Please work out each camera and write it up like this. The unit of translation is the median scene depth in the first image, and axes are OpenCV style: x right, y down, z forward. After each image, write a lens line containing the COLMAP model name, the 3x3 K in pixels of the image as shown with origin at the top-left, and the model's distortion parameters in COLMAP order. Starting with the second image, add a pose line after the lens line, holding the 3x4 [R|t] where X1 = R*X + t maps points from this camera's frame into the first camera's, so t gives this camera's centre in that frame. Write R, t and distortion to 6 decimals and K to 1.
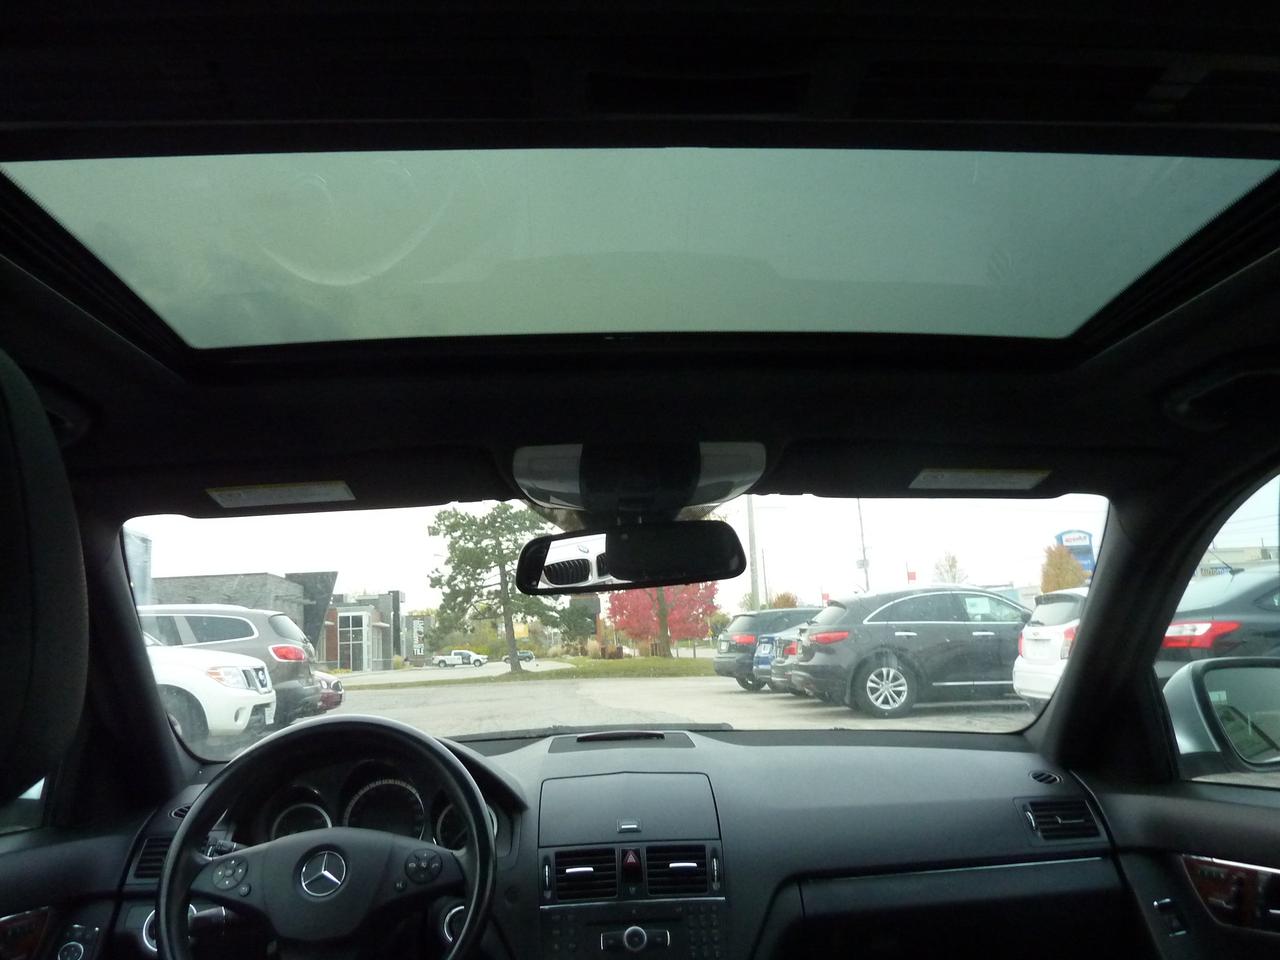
lens RADIAL K [[967.8, 0, 645.6], [0, 967.8, 477.0], [0, 0, 1]] dist [-0.029005, -0.005867]
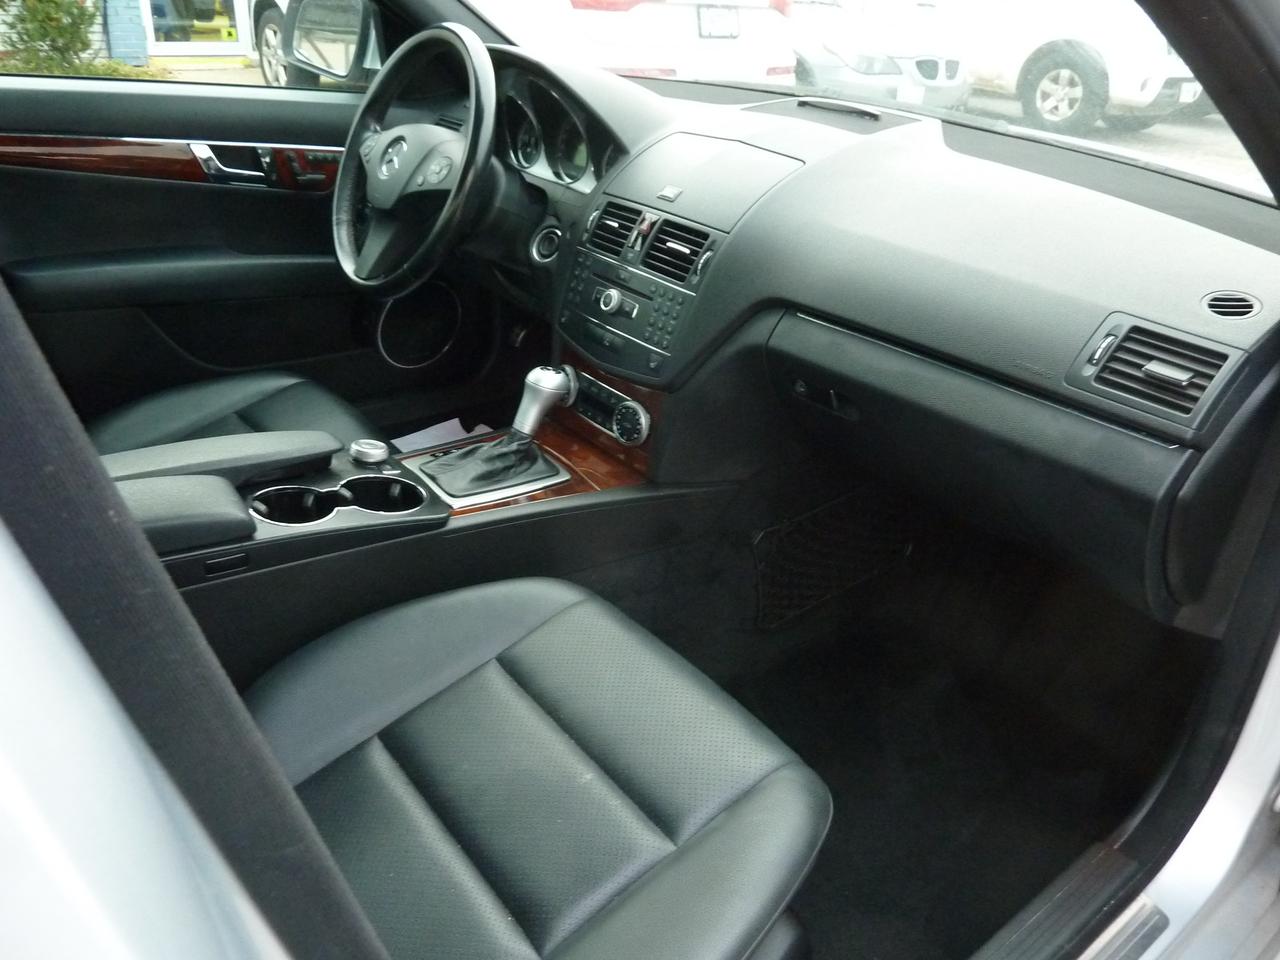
lens RADIAL K [[967.8, 0, 639.4], [0, 967.8, 481.5], [0, 0, 1]] dist [-0.029005, -0.005867]
pose [[0.565272, 0.441086, -0.697074, 0.079609], [0.062373, 0.819762, 0.569298, 0.007418], [0.822543, -0.365287, 0.435876, 0.053991]]
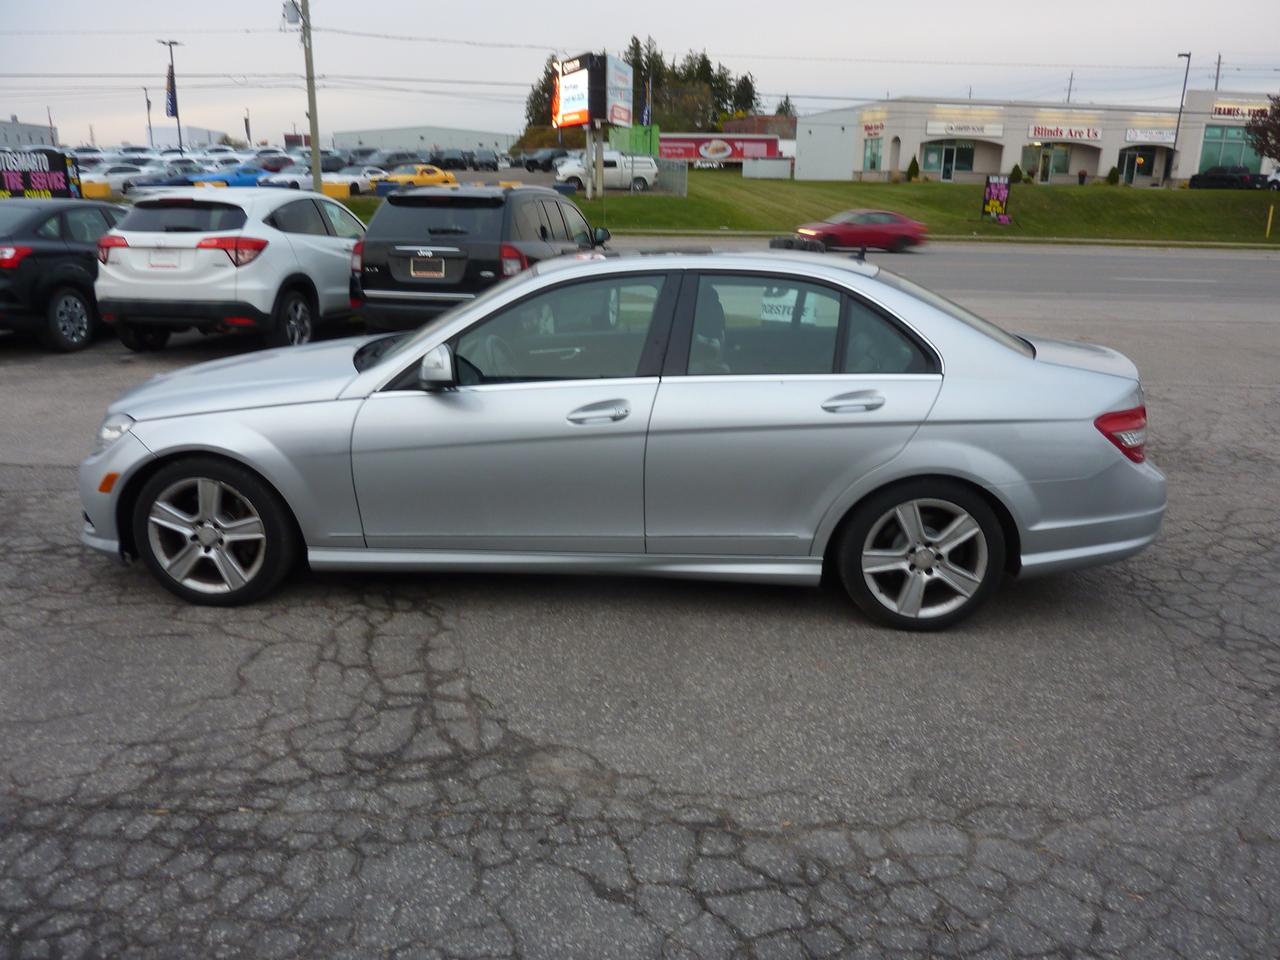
lens RADIAL K [[967.8, 0, 643.3], [0, 967.8, 484.9], [0, 0, 1]] dist [-0.029005, -0.005867]
pose [[0.095903, -0.243636, 0.965114, -0.363560], [-0.193392, 0.946546, 0.258166, -0.023025], [-0.976423, -0.211404, 0.043659, 0.024655]]
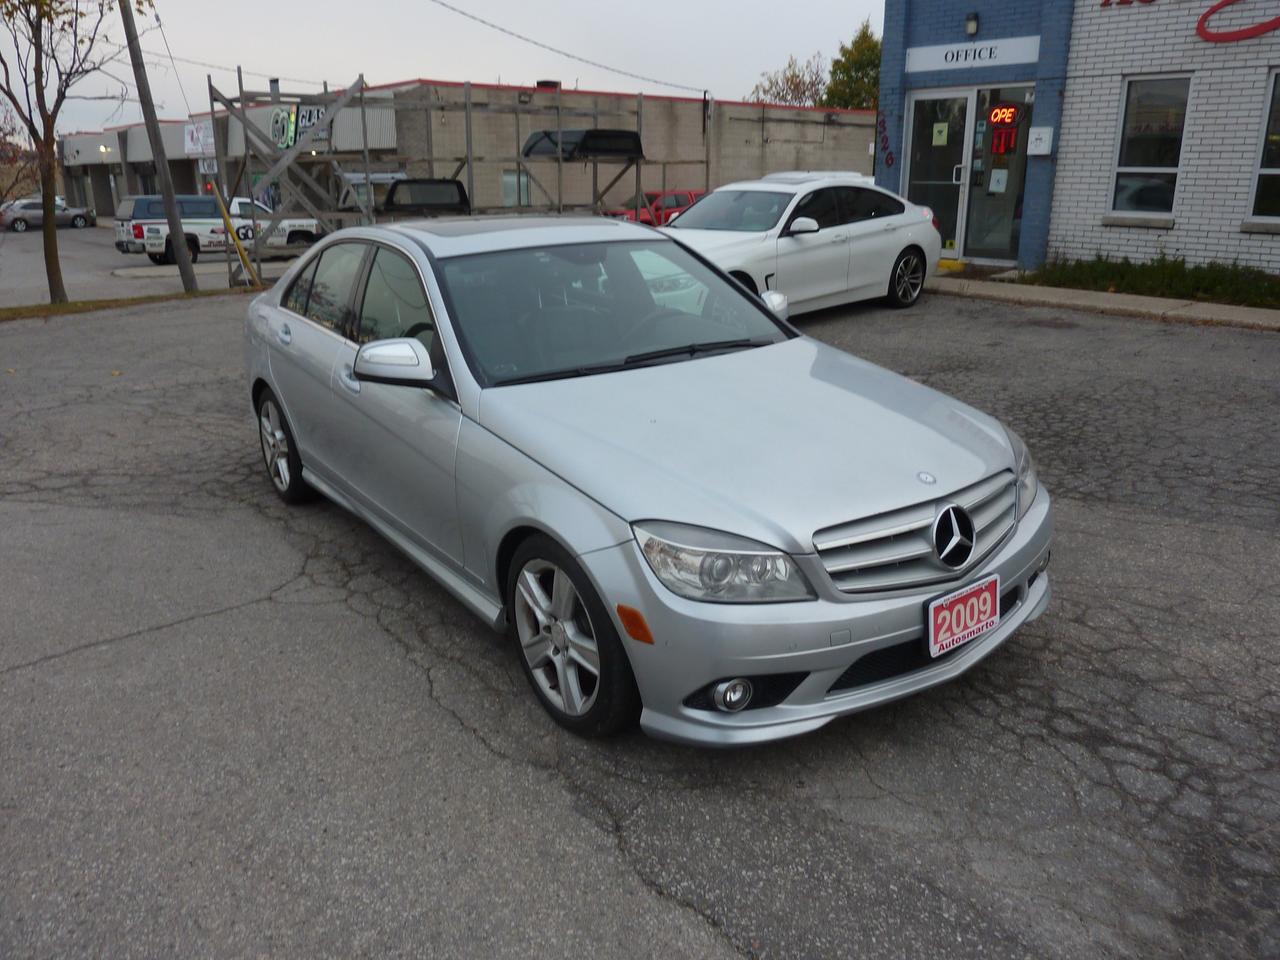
lens RADIAL K [[967.8, 0, 641.5], [0, 967.8, 485.4], [0, 0, 1]] dist [-0.029005, -0.005867]
pose [[-0.837538, 0.220081, -0.500094, 0.161443], [0.141468, 0.971425, 0.190579, 0.019397], [0.527747, 0.088870, -0.844740, 0.392546]]
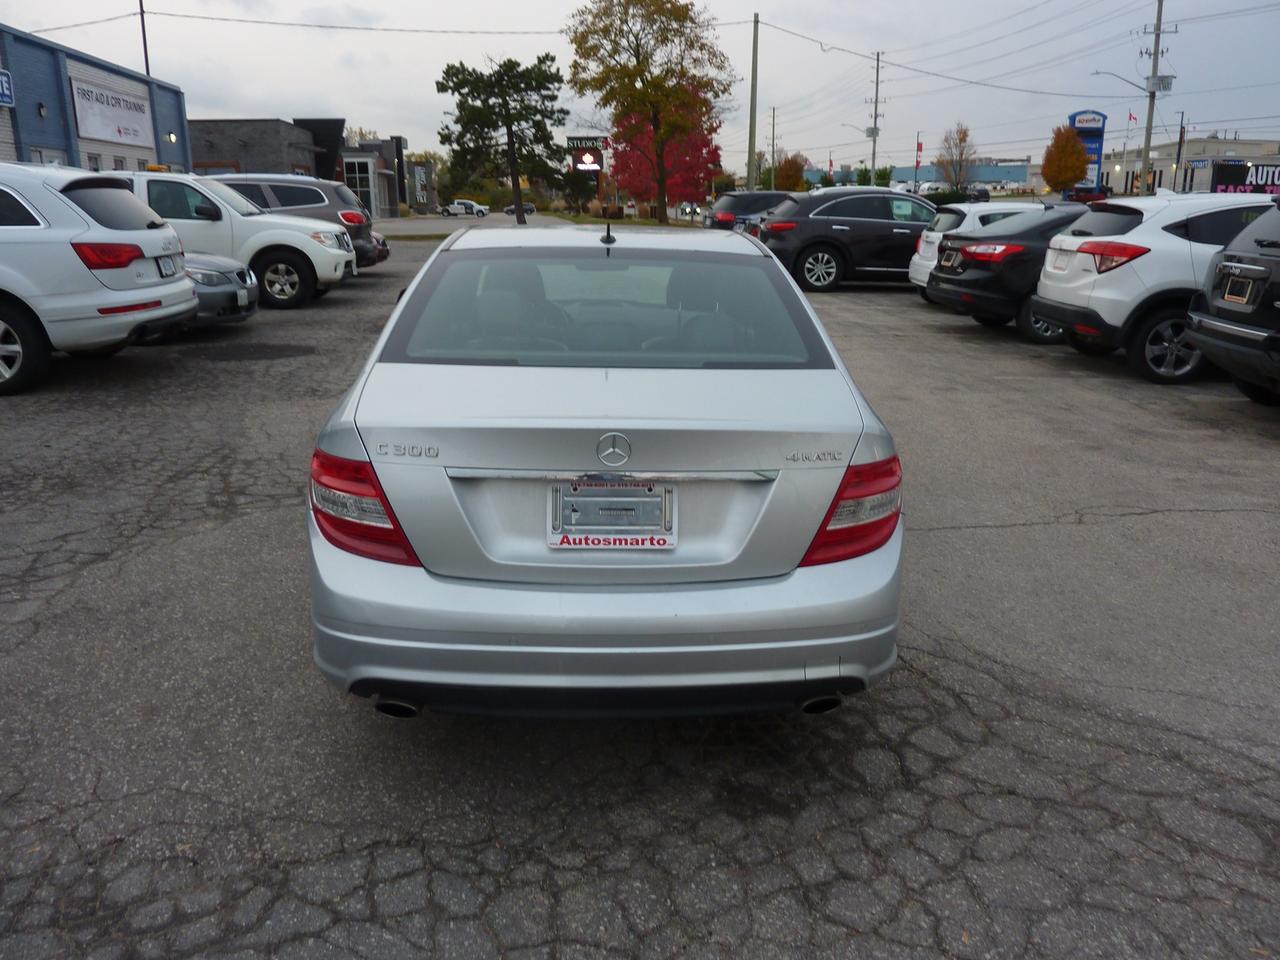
lens RADIAL K [[967.8, 0, 644.3], [0, 967.8, 484.5], [0, 0, 1]] dist [-0.029005, -0.005867]
pose [[0.998723, 0.049515, 0.010071, 0.015848], [-0.048857, 0.895453, 0.442467, -0.084155], [0.012891, -0.442394, 0.896728, -0.291721]]
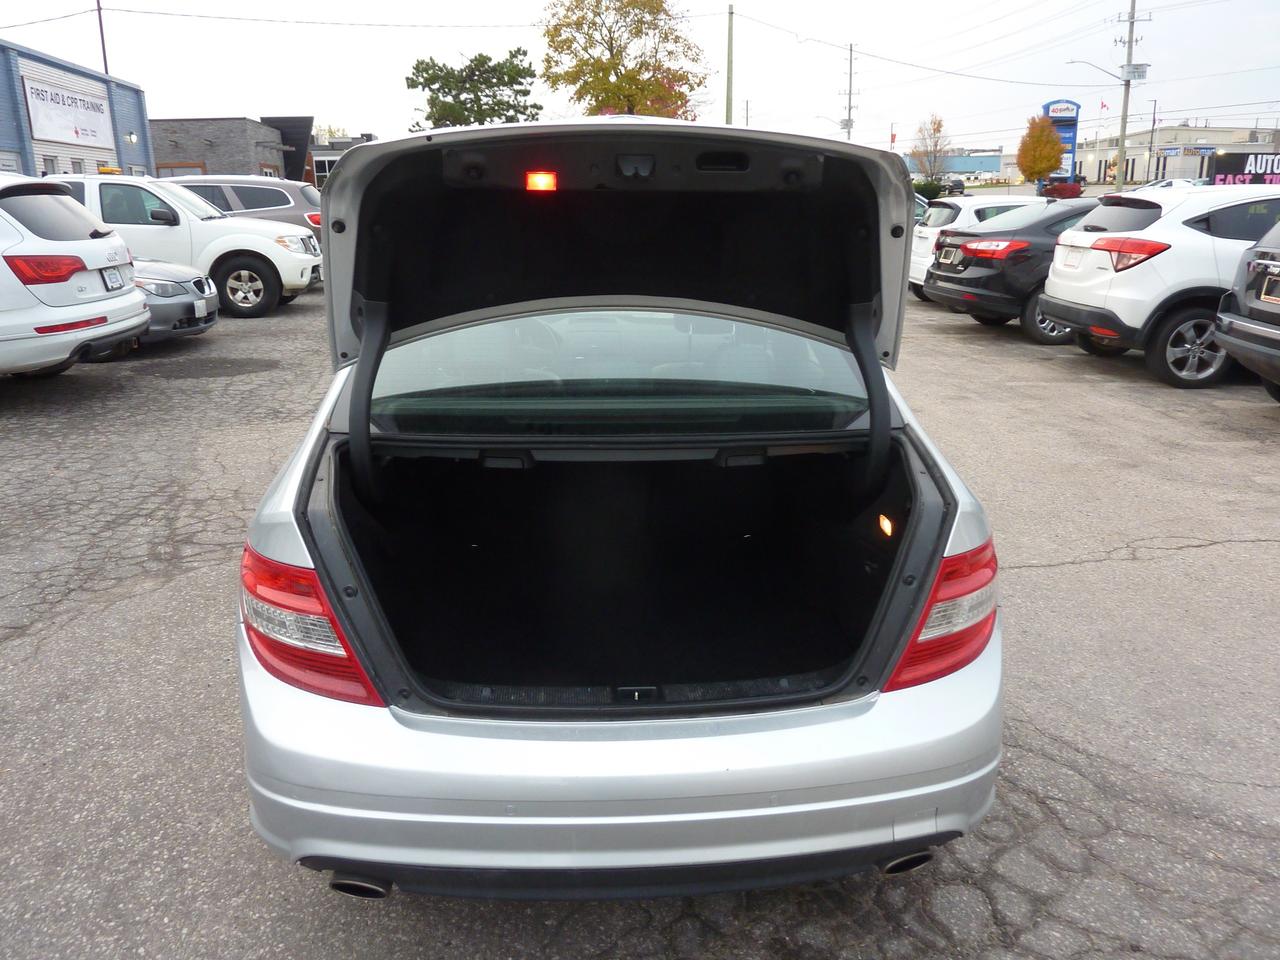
lens RADIAL K [[967.8, 0, 643.4], [0, 967.8, 482.4], [0, 0, 1]] dist [-0.029005, -0.005867]
pose [[0.999042, 0.030952, 0.030937, 0.007303], [-0.041486, 0.894872, 0.444391, -0.078184], [-0.013930, -0.445248, 0.895299, -0.241710]]
